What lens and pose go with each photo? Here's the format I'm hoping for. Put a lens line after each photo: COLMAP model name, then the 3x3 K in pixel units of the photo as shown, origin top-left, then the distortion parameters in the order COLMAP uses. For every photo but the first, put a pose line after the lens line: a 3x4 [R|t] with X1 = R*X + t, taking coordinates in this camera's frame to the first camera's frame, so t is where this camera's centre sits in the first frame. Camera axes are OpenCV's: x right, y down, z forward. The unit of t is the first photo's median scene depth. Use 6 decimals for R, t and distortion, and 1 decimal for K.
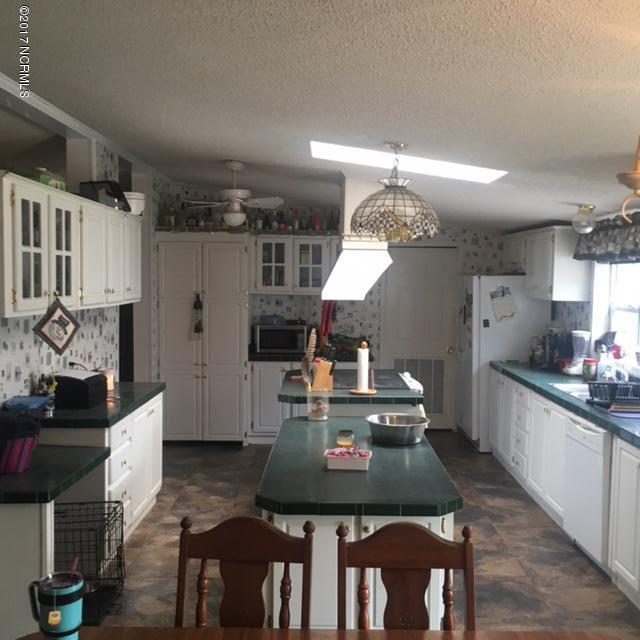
lens RADIAL K [[740.4, 0, 320.0], [0, 740.4, 320.0], [0, 0, 1]] dist [0.000749, 0.318086]
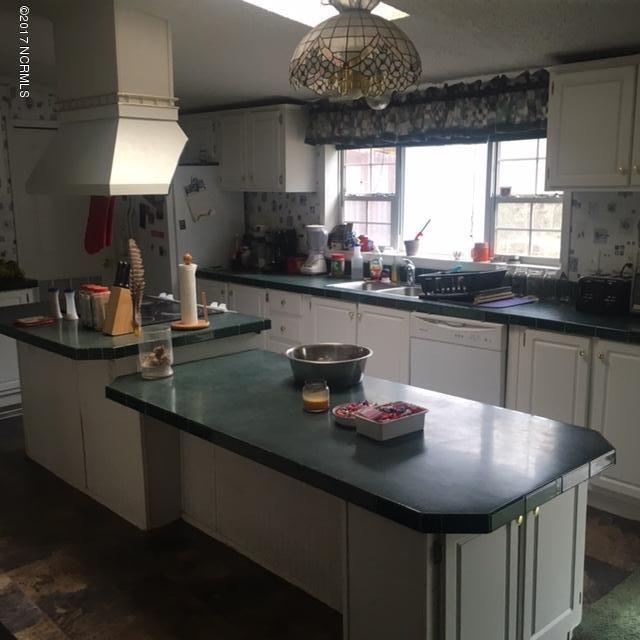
lens RADIAL K [[740.4, 0, 320.0], [0, 740.4, 320.0], [0, 0, 1]] dist [0.000749, 0.318086]
pose [[0.732815, -0.144671, 0.664870, -0.273462], [0.060992, 0.987168, 0.147576, -0.004015], [-0.677689, -0.067594, 0.732235, 0.338824]]
